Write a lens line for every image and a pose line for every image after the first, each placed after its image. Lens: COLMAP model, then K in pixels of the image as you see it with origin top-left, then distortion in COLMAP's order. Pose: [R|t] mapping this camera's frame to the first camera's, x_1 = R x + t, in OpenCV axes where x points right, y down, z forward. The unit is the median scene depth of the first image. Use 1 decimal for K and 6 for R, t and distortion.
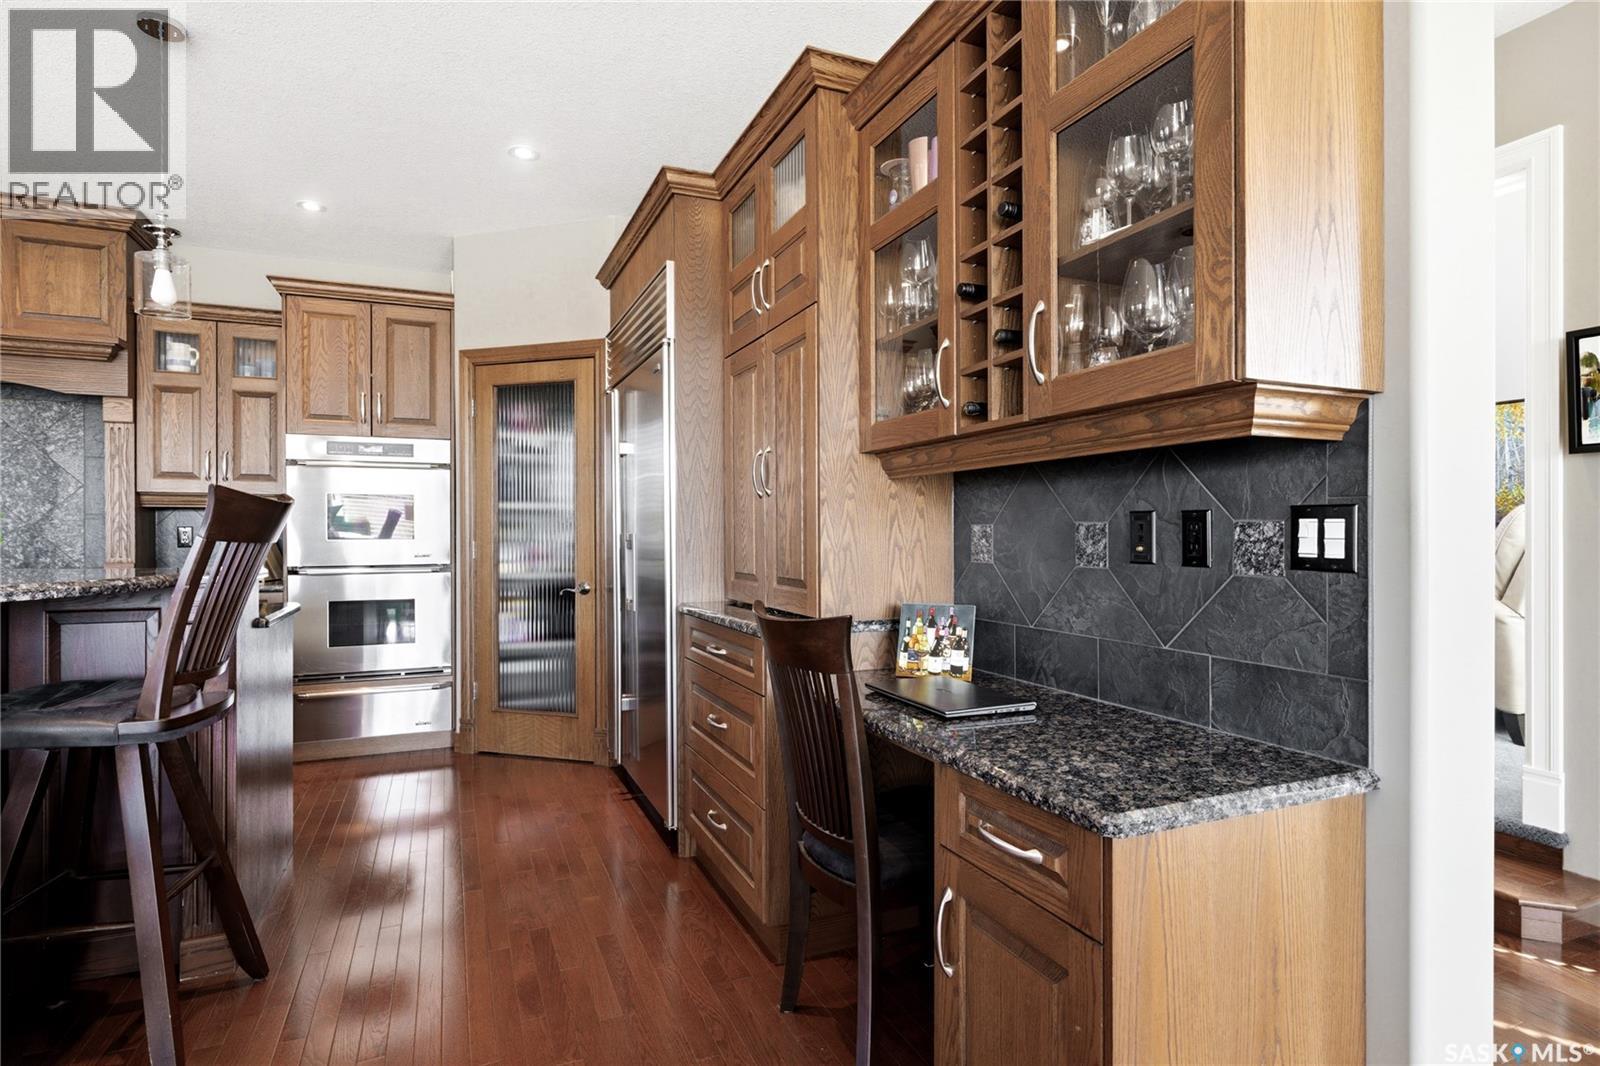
lens RADIAL K [[826.8, 0, 799.3], [0, 826.8, 533.8], [0, 0, 1]] dist [-0.000464, -0.000496]
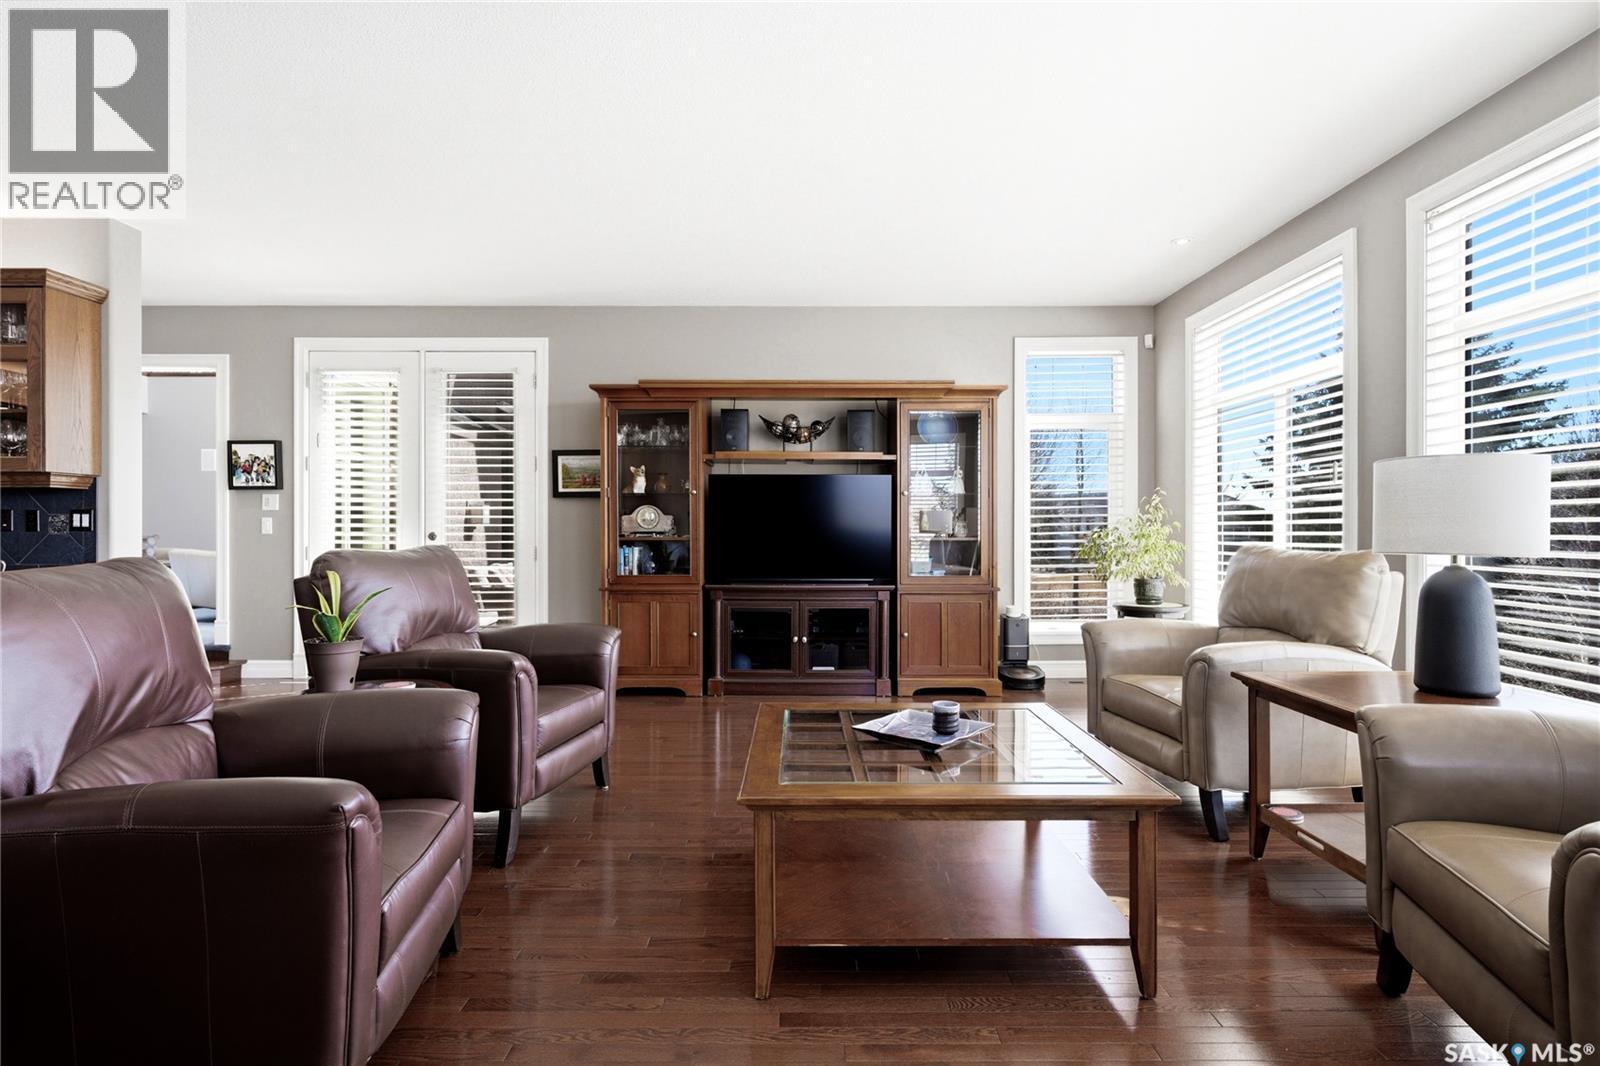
lens RADIAL K [[814.7, 0, 801.3], [0, 814.7, 524.1], [0, 0, 1]] dist [-0.000225, 0.000167]
pose [[0.394746, 0.003792, 0.918783, -1.105156], [0.003002, 0.999981, -0.005417, 0.043777], [-0.918786, 0.004896, 0.394727, -2.682428]]
